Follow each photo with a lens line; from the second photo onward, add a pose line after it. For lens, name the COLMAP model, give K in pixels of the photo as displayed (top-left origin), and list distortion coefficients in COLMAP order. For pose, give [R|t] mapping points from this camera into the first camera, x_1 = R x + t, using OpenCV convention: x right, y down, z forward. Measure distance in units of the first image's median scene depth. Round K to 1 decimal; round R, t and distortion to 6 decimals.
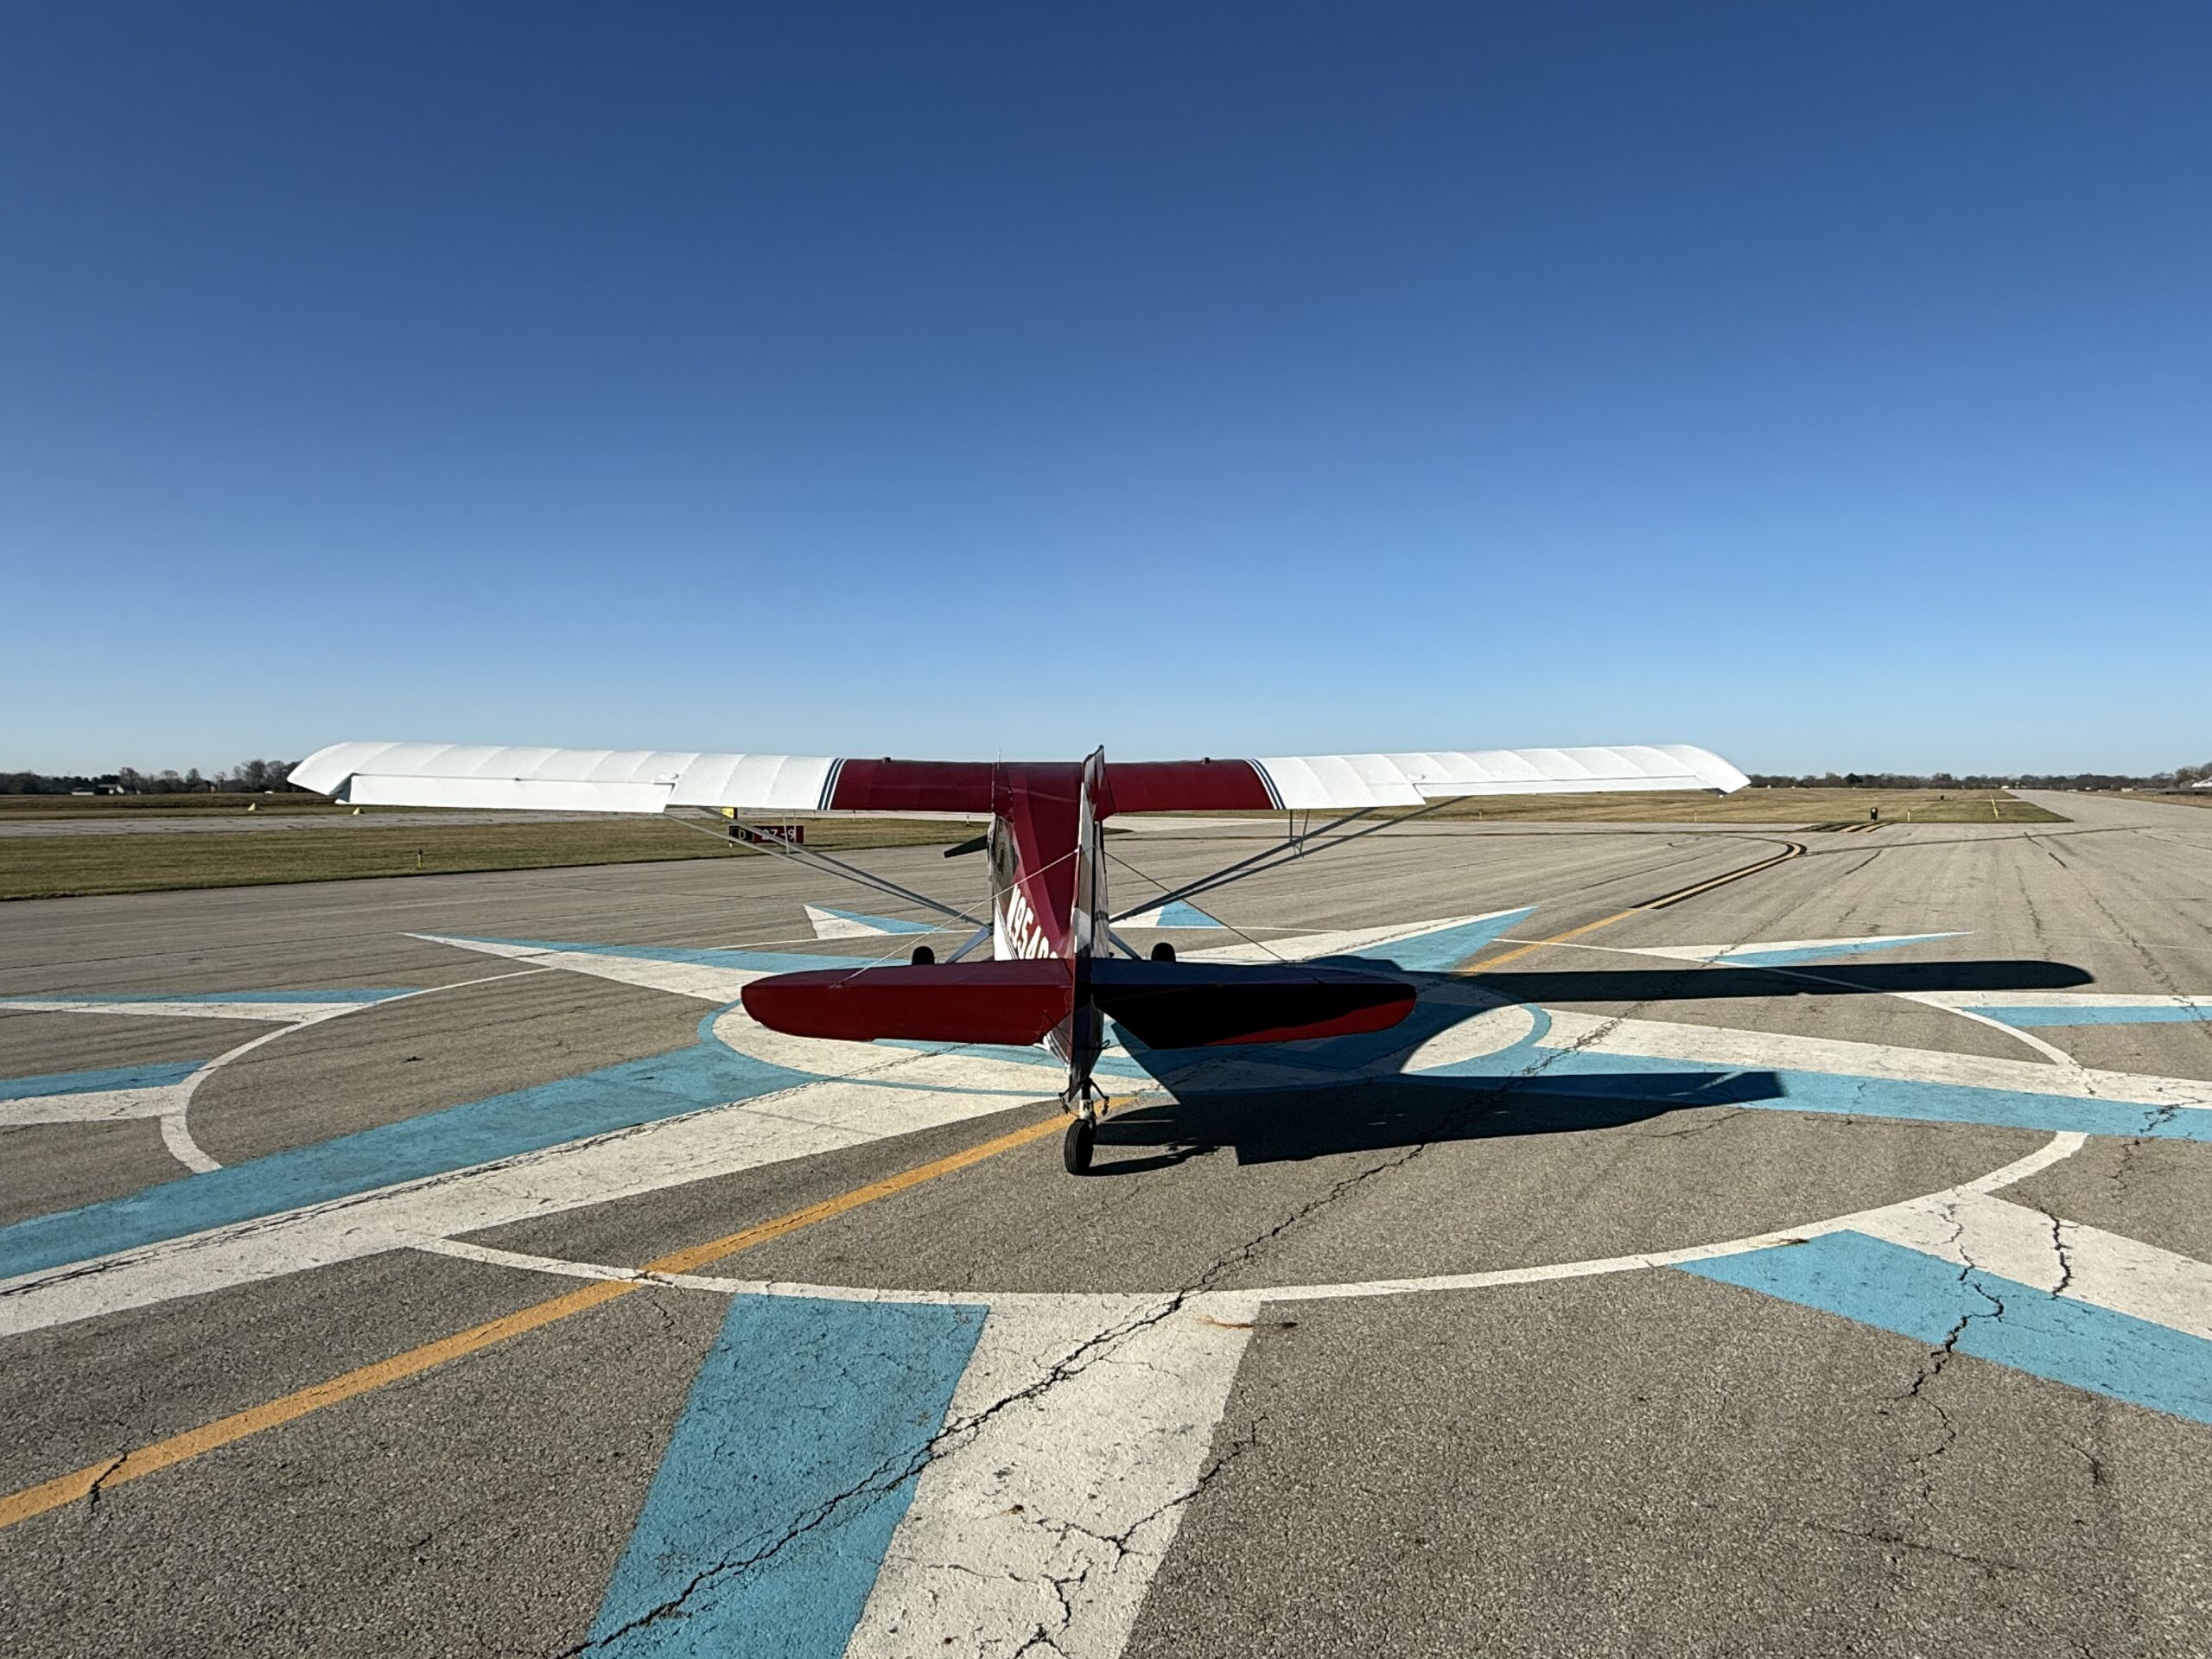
lens RADIAL K [[1324.5, 0, 1106.0], [0, 1324.5, 829.5], [0, 0, 1]] dist [-0.000189, -0.000257]
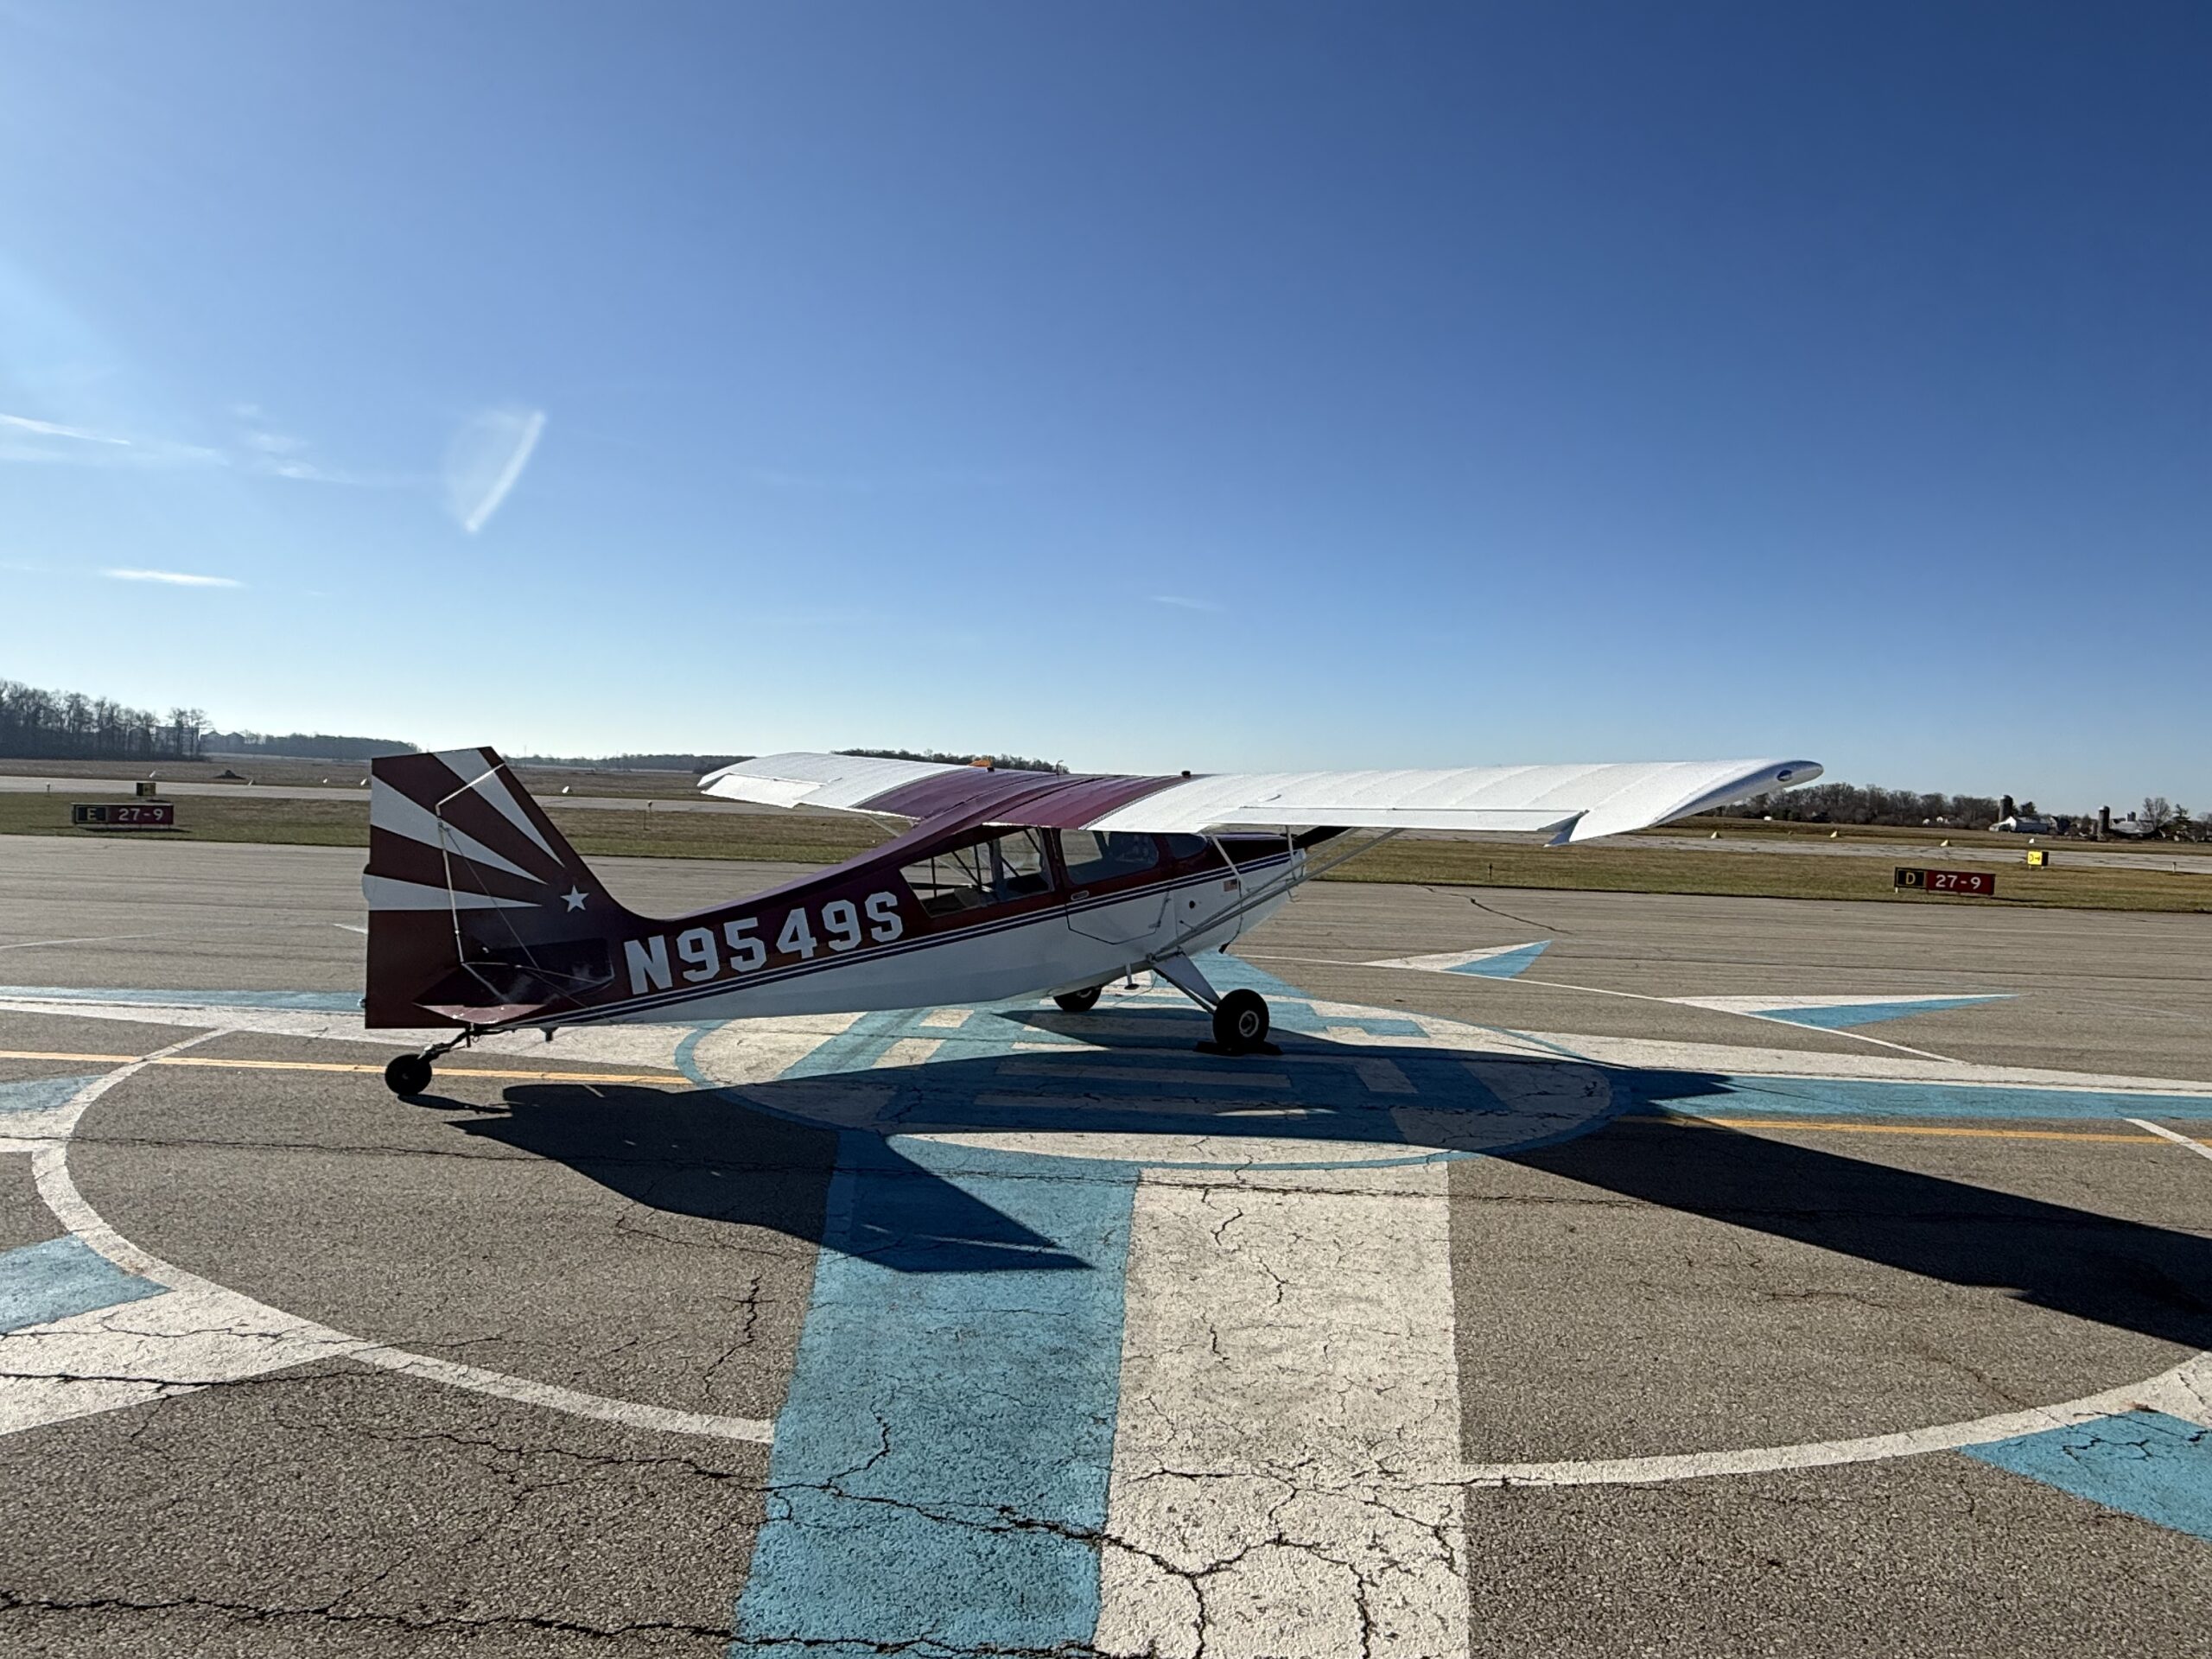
lens RADIAL K [[1356.7, 0, 1093.3], [0, 1356.7, 832.2], [0, 0, 1]] dist [0.003343, -0.001983]
pose [[0.527901, 0.045559, -0.848083, 1.649649], [-0.062591, 0.997932, 0.014649, -0.047533], [0.846996, 0.045349, 0.529661, 1.049489]]
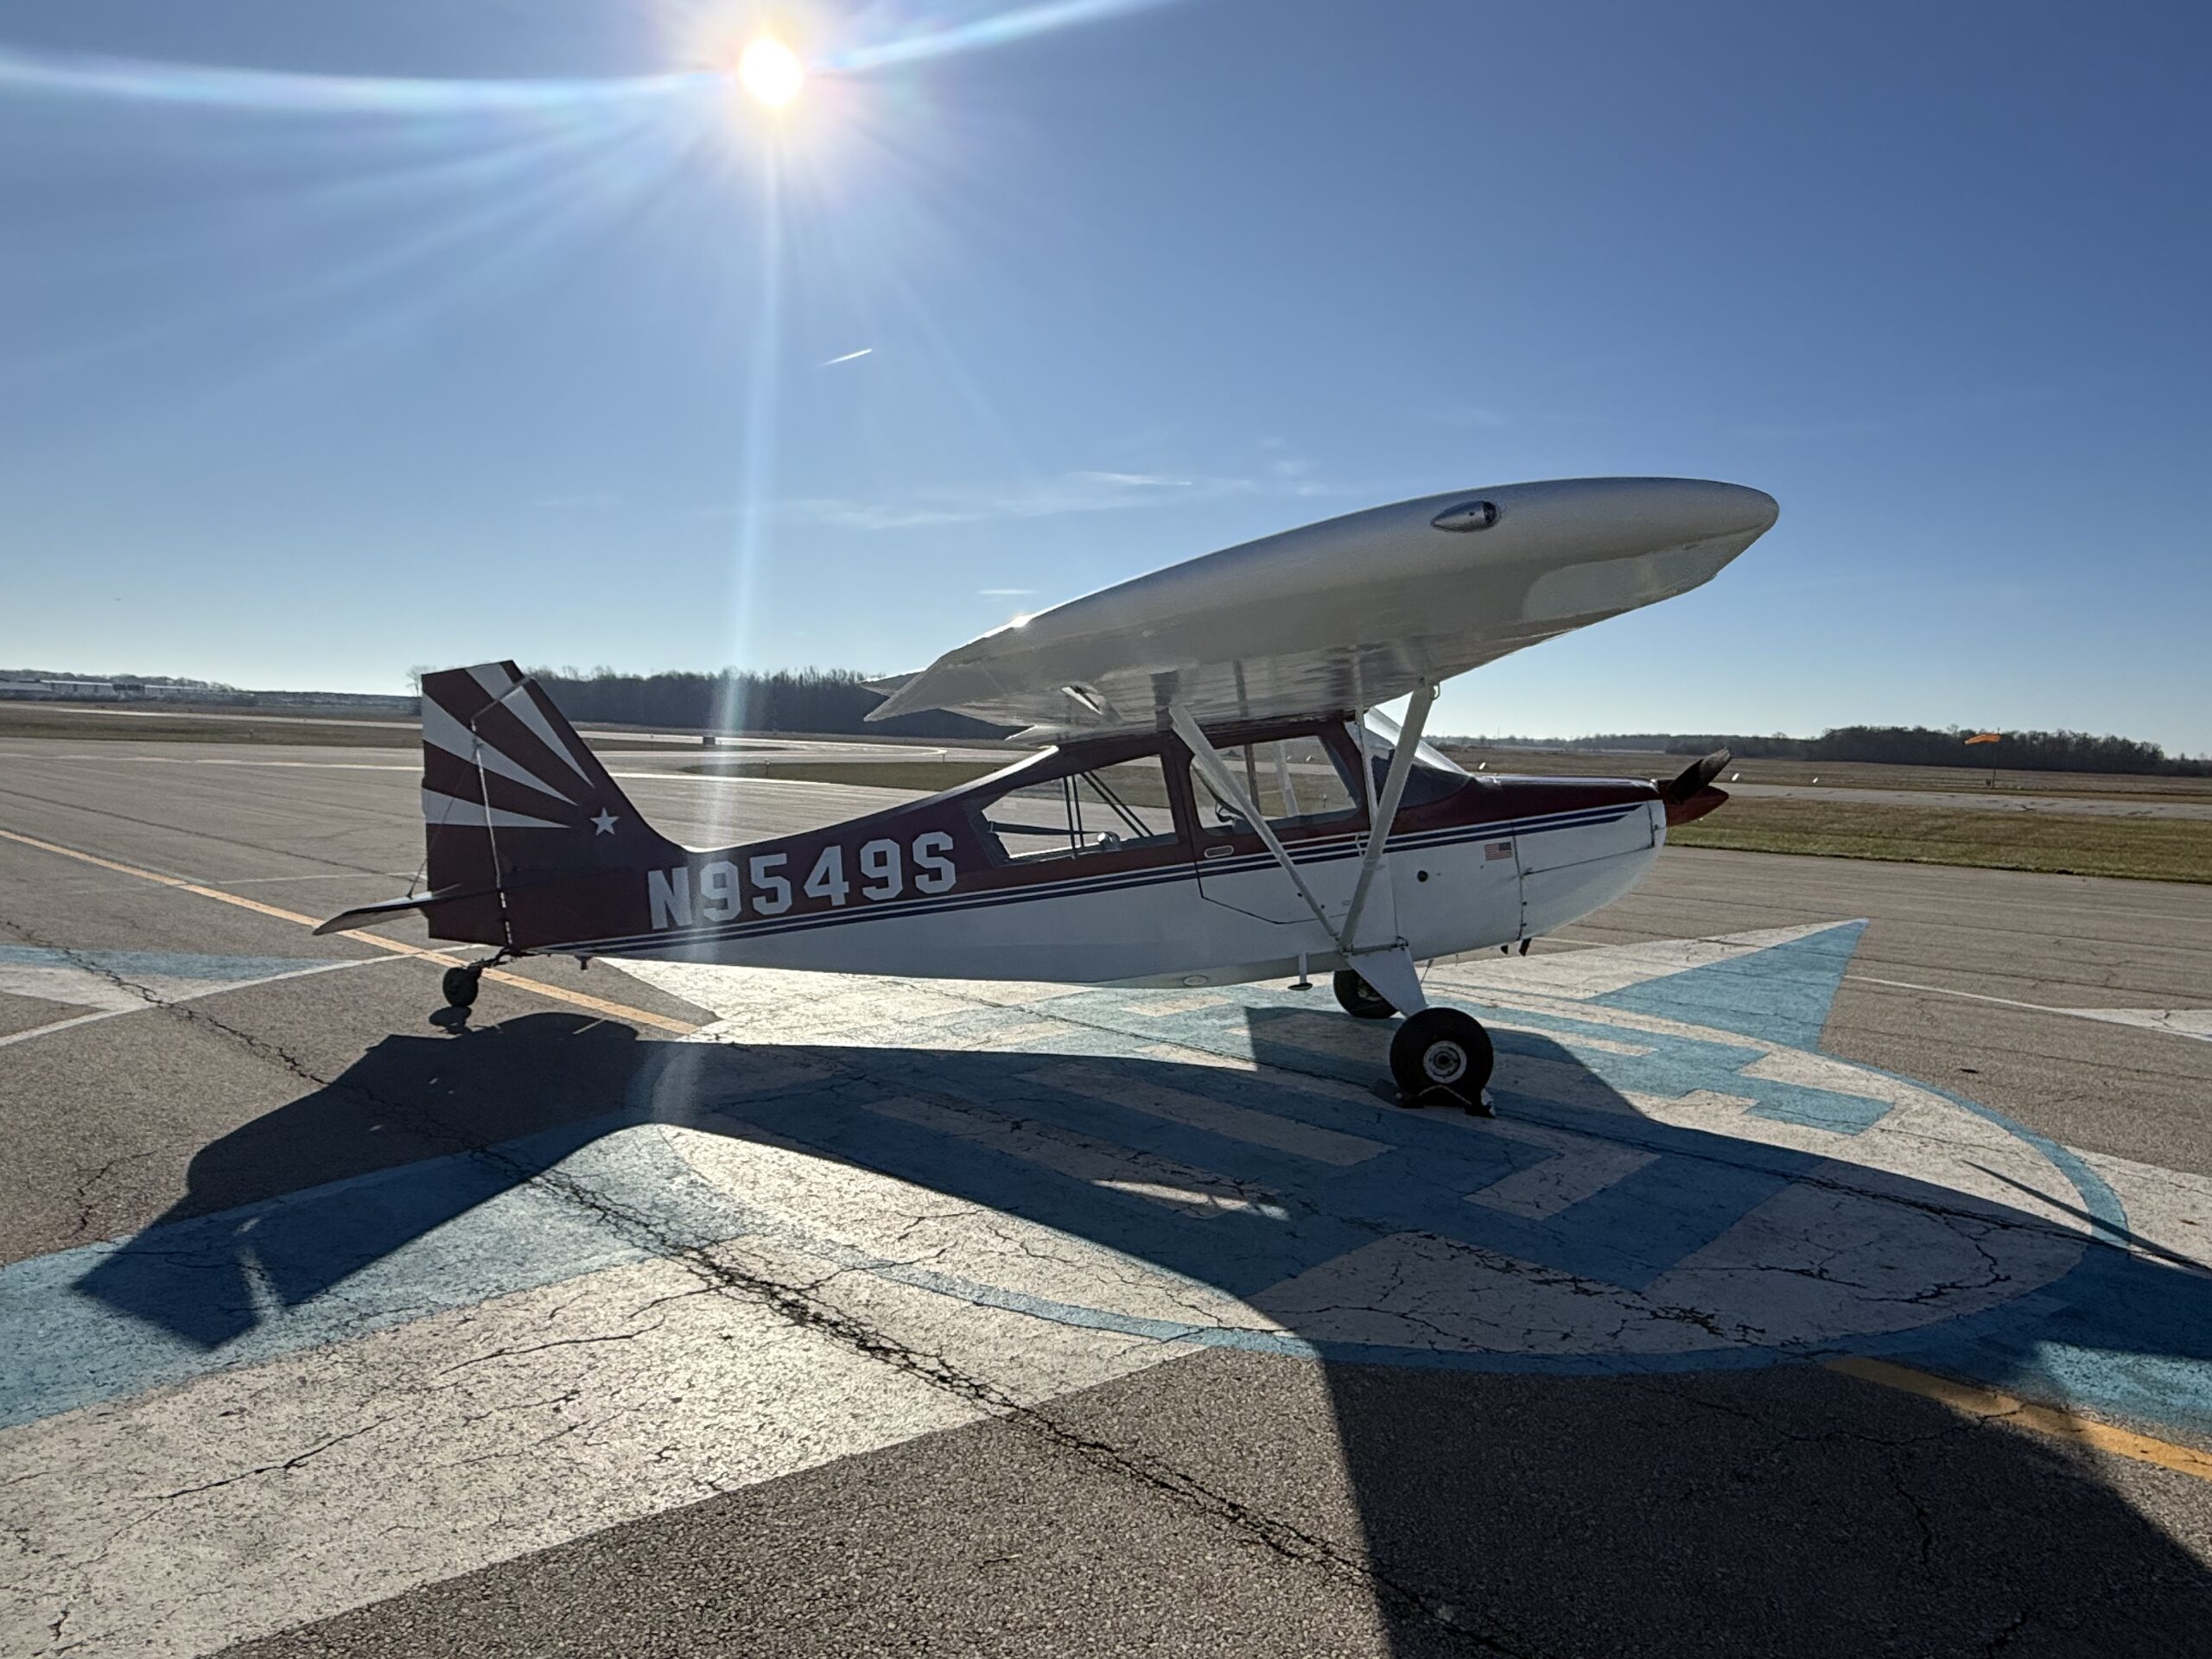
lens RADIAL K [[1358.7, 0, 1106.0], [0, 1358.7, 829.5], [0, 0, 1]] dist [0.000287, -0.000382]
pose [[-0.120709, 0.063493, -0.990655, 1.403145], [-0.064514, 0.995341, 0.071655, -0.043426], [0.990589, 0.072561, -0.116050, 2.104454]]
